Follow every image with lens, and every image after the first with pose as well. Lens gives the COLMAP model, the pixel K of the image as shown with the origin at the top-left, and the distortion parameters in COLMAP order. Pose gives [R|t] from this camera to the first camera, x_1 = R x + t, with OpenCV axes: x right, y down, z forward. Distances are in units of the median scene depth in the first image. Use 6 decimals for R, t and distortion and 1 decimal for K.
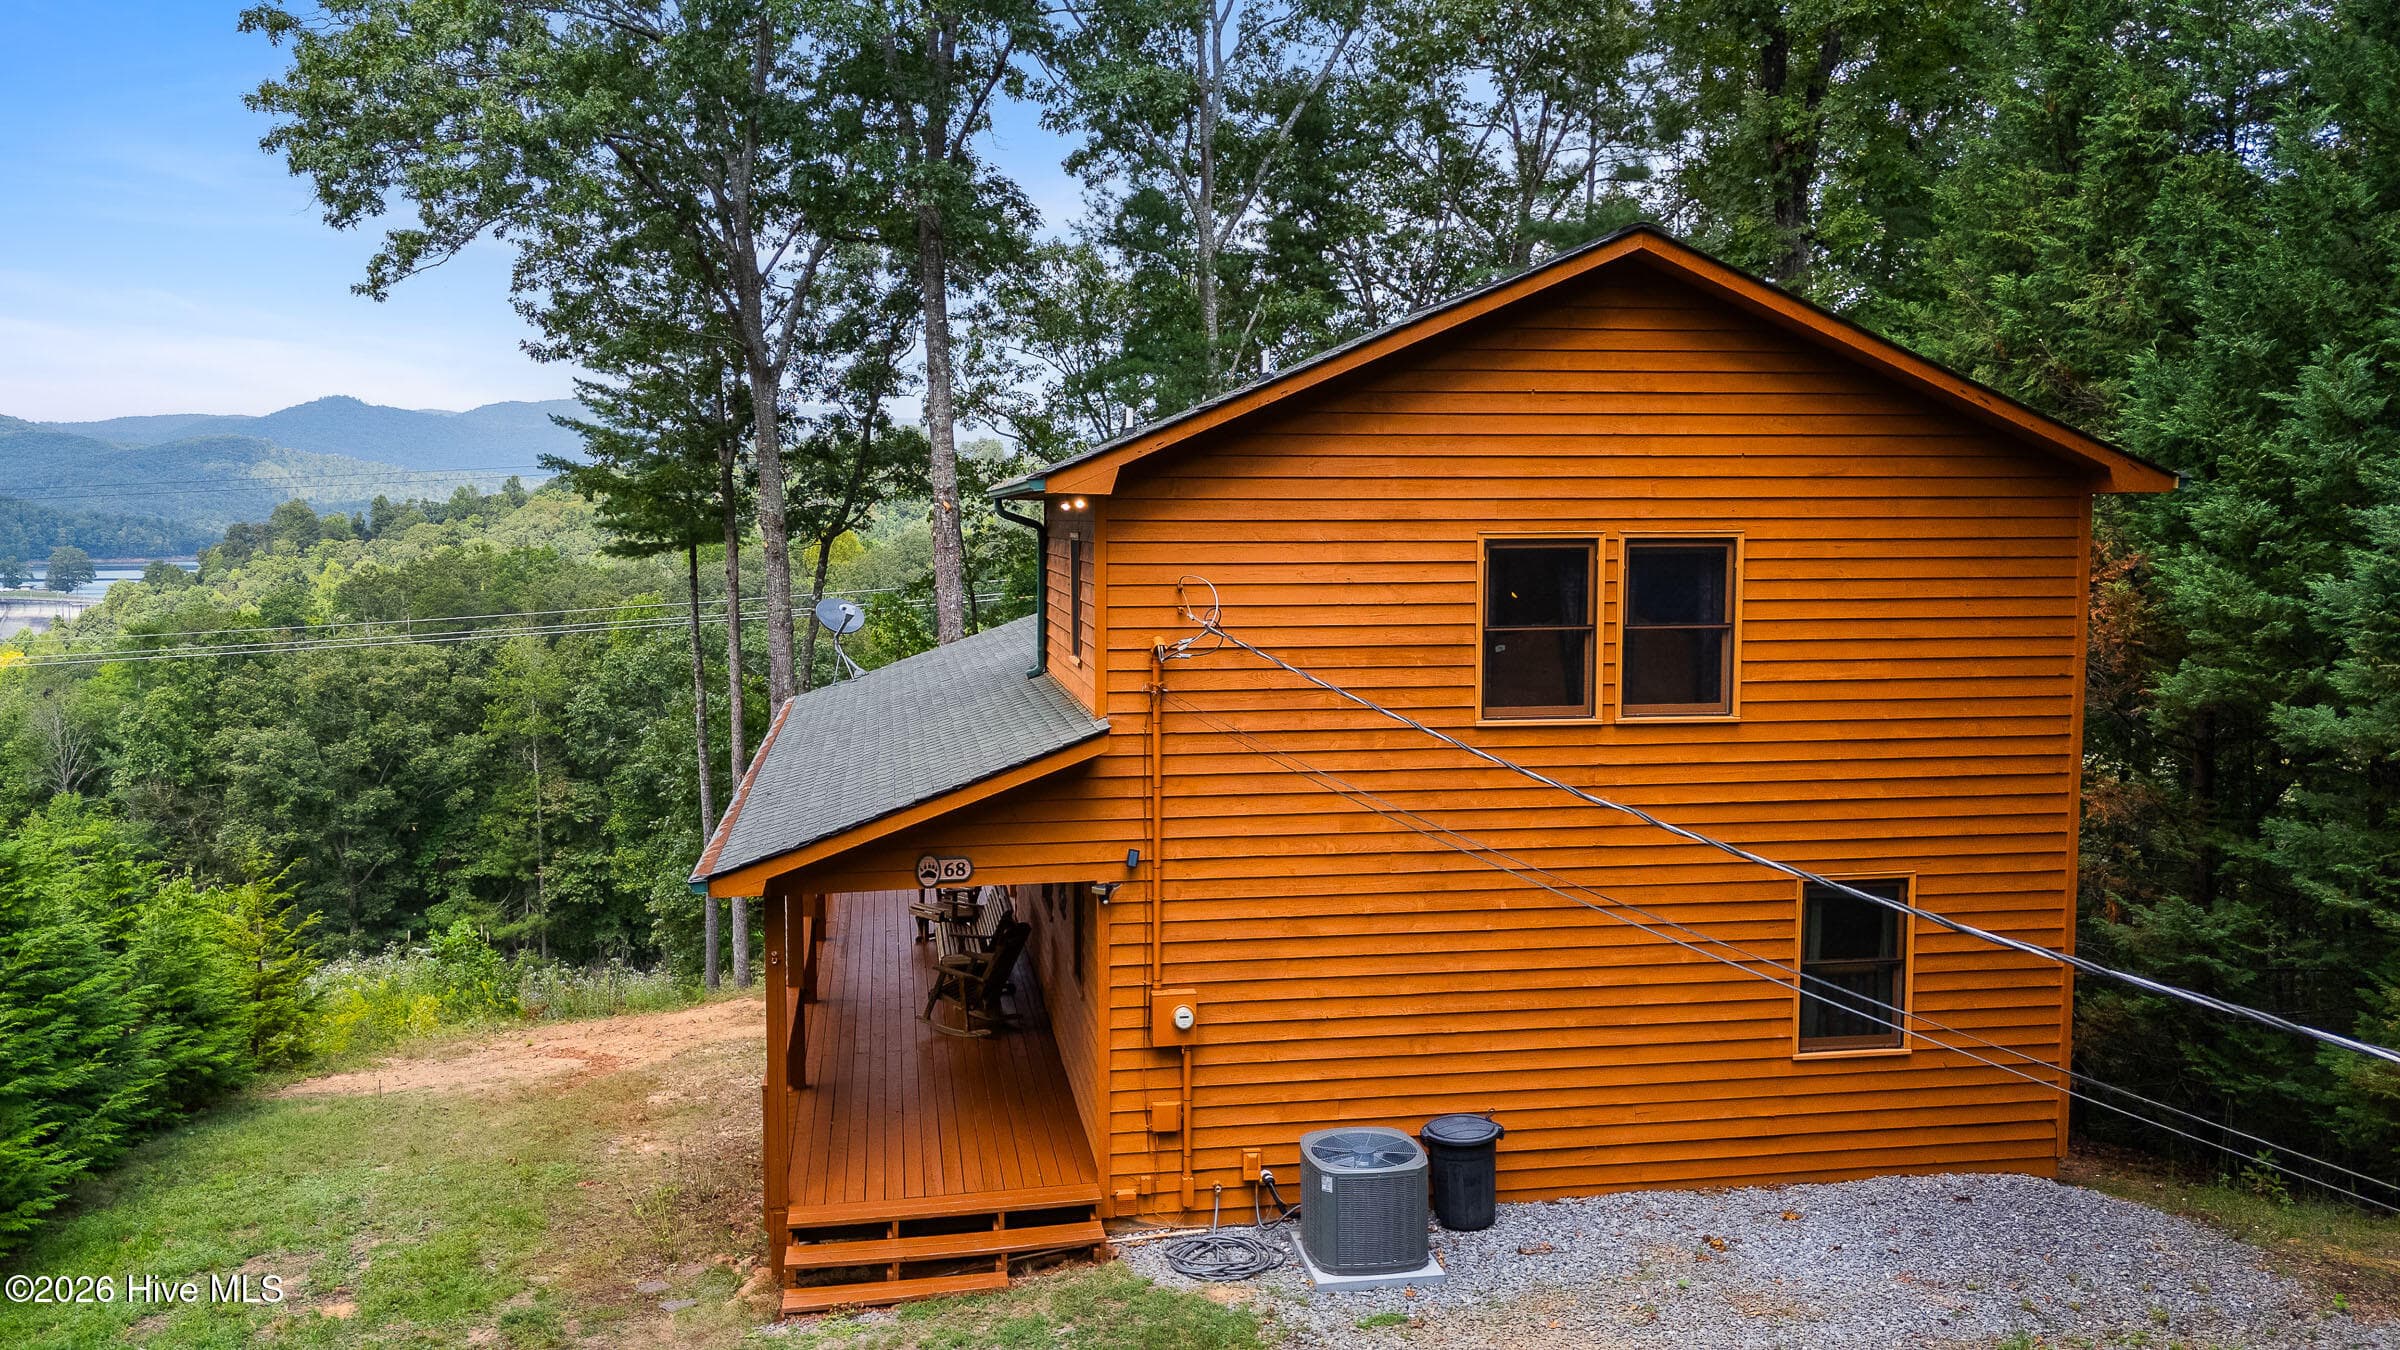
lens RADIAL K [[1746.6, 0, 1177.0], [0, 1746.6, 670.7], [0, 0, 1]] dist [0.051507, -0.030478]
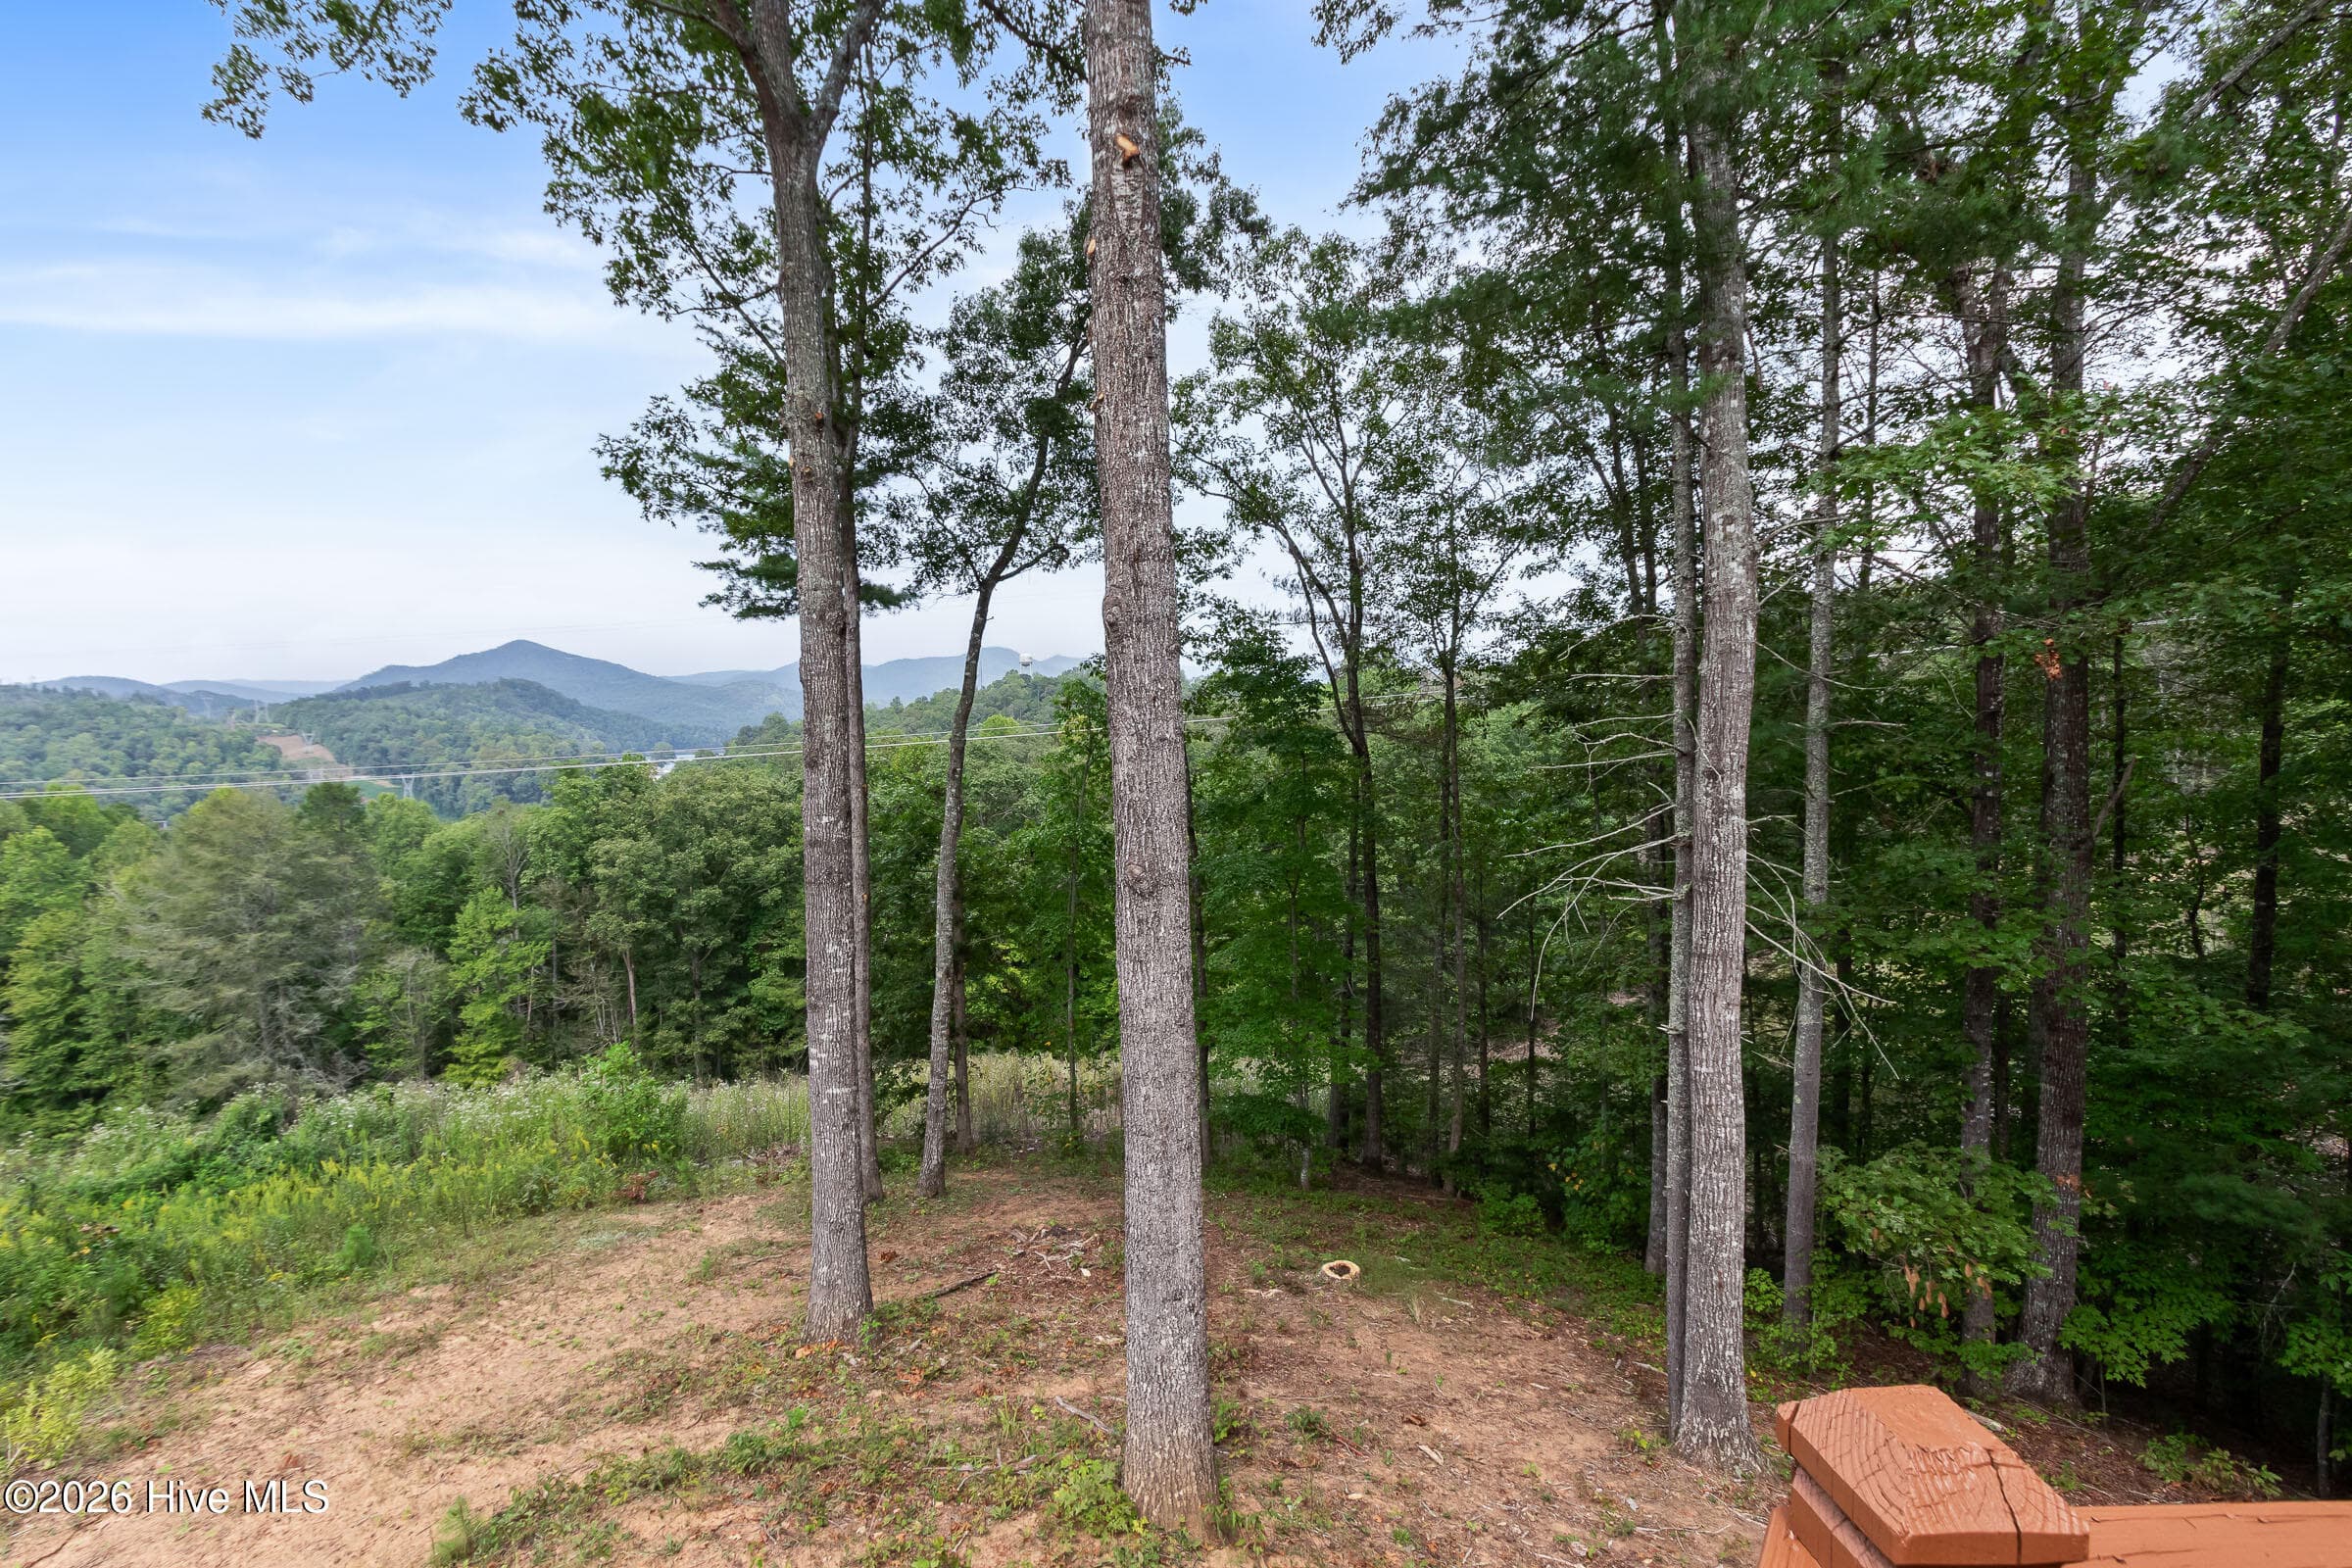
lens RADIAL K [[1065.9, 0, 1144.7], [0, 1065.9, 789.3], [0, 0, 1]] dist [-0.000833, -0.000160]
pose [[0.990775, 0.001455, -0.135511, -0.035124], [-0.004636, 0.999721, -0.023159, 0.011580], [0.135440, 0.023574, 0.990505, 0.274944]]
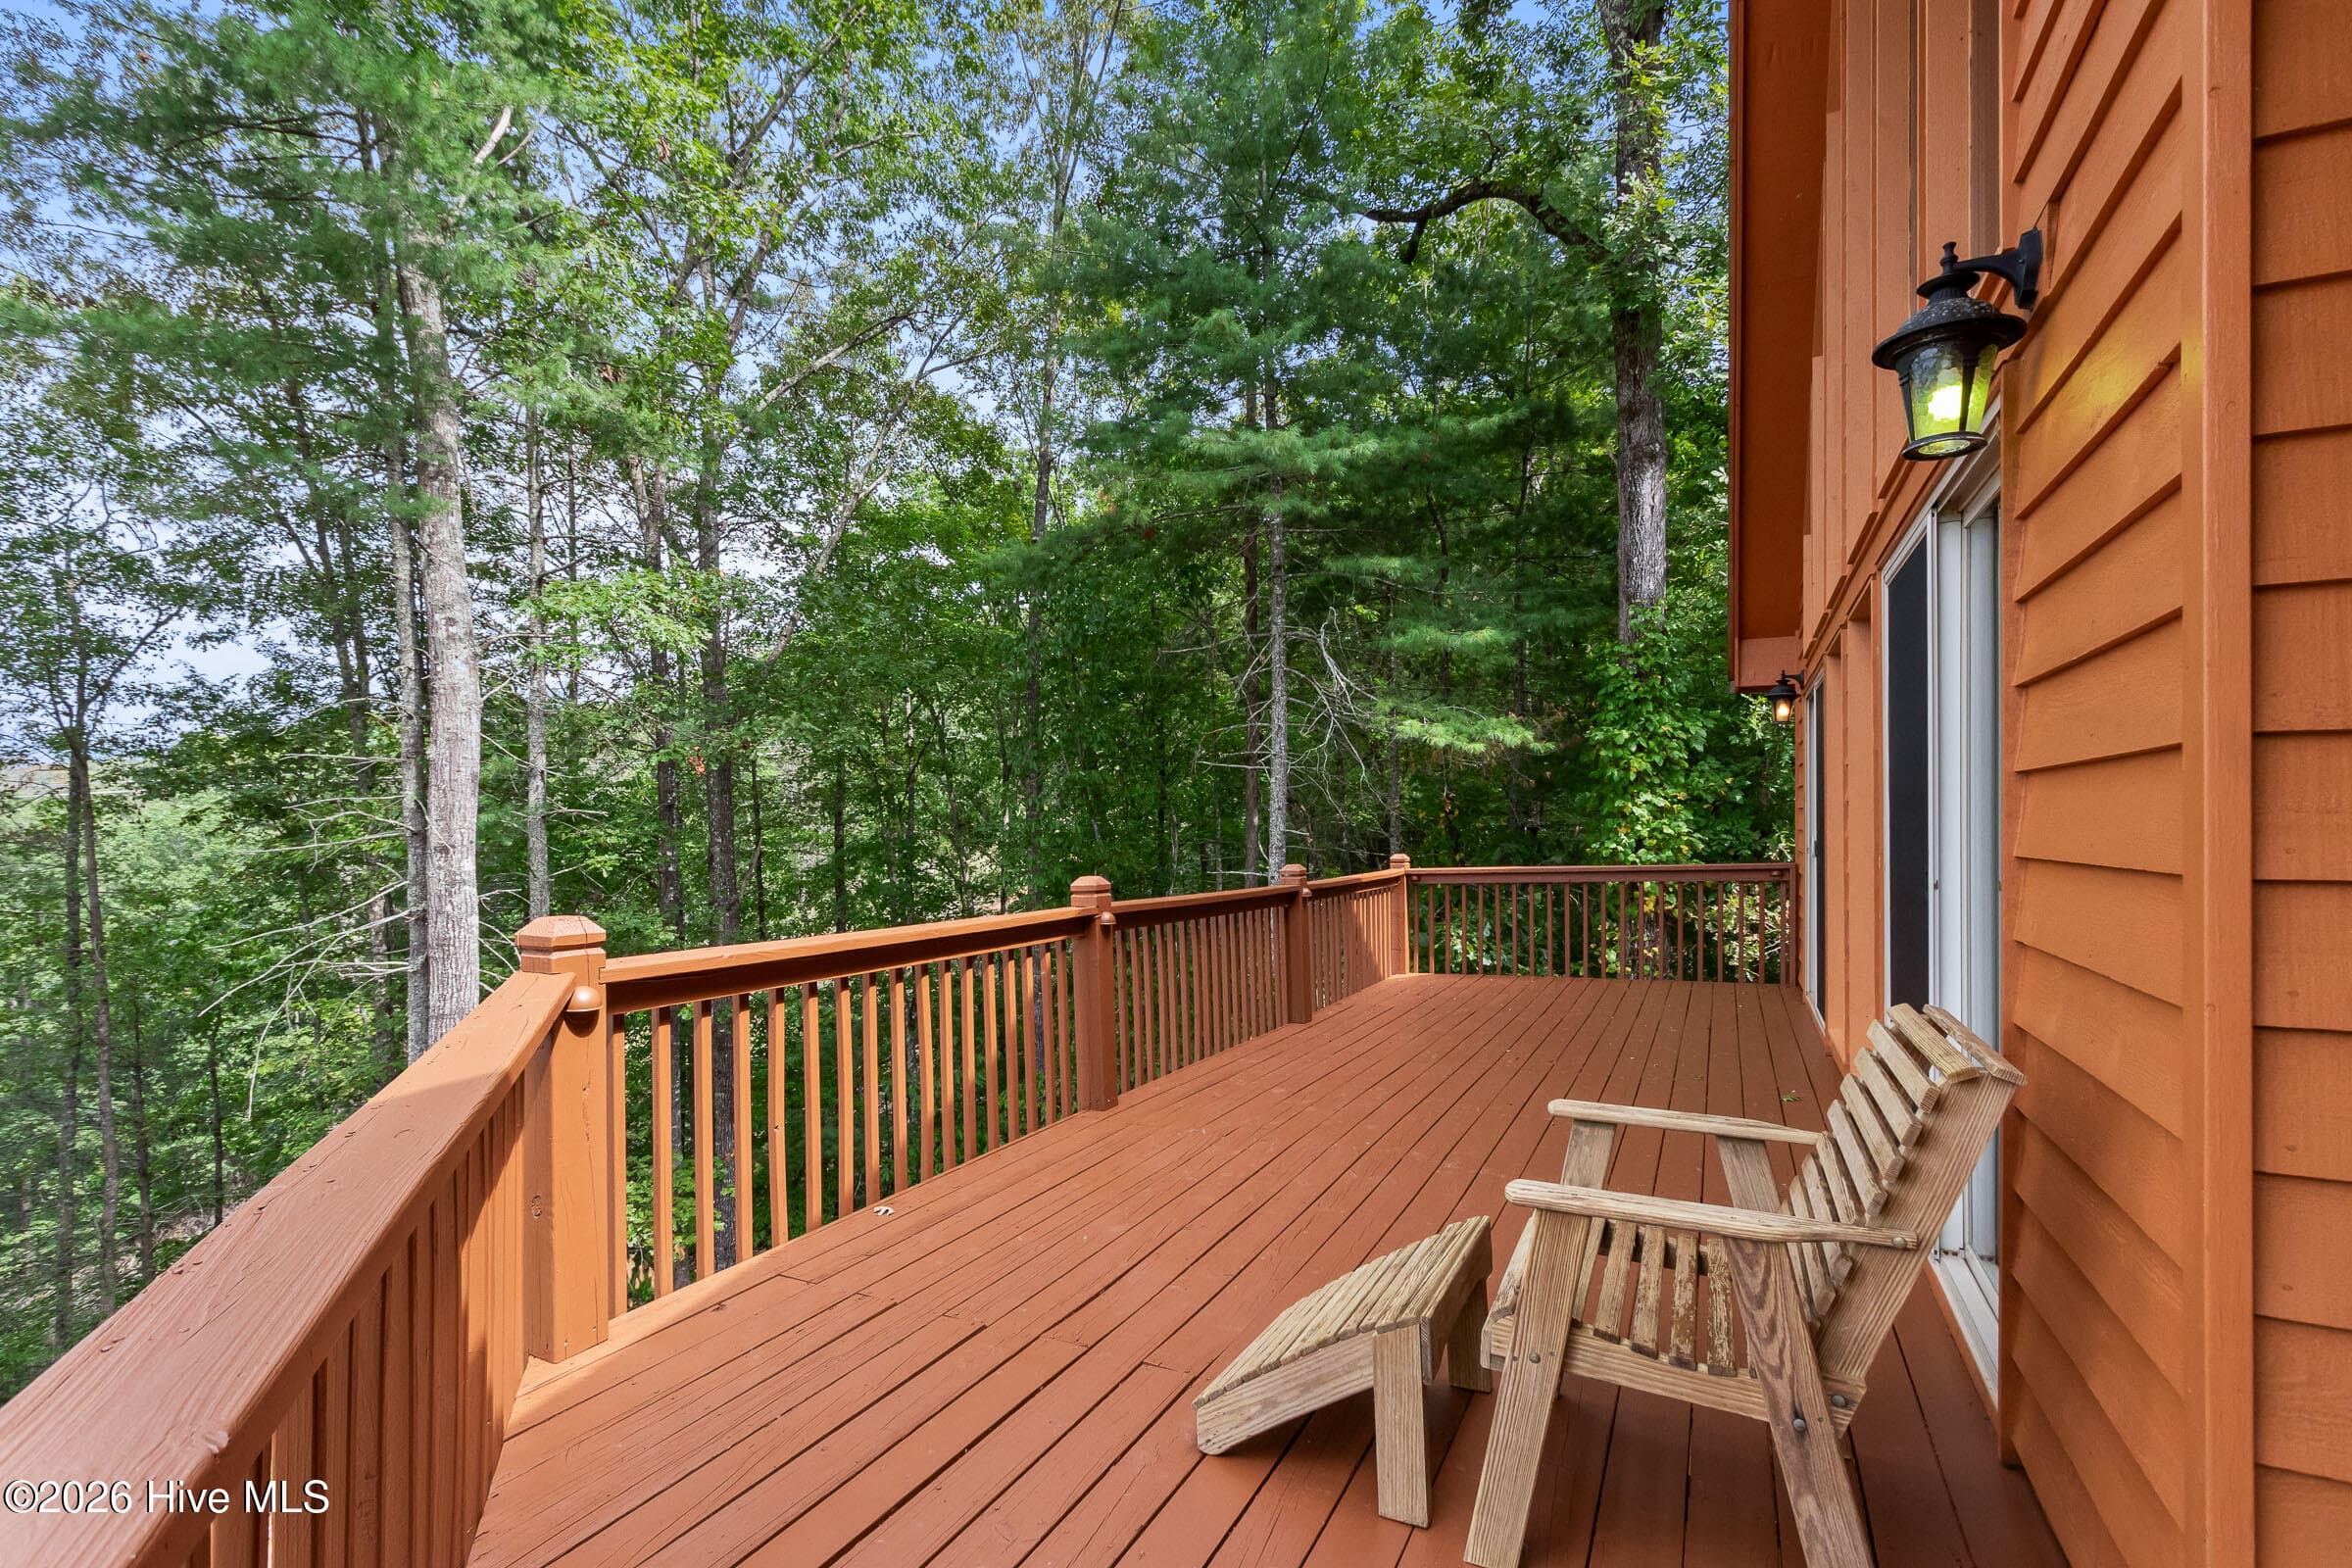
lens RADIAL K [[1088.5, 0, 1136.1], [0, 1088.5, 826.6], [0, 0, 1]] dist [0.000510, -0.001007]
pose [[0.597546, -0.004748, 0.801821, -0.043711], [0.075180, 0.995909, -0.050130, 0.016595], [-0.798303, 0.090236, 0.595458, 0.256284]]
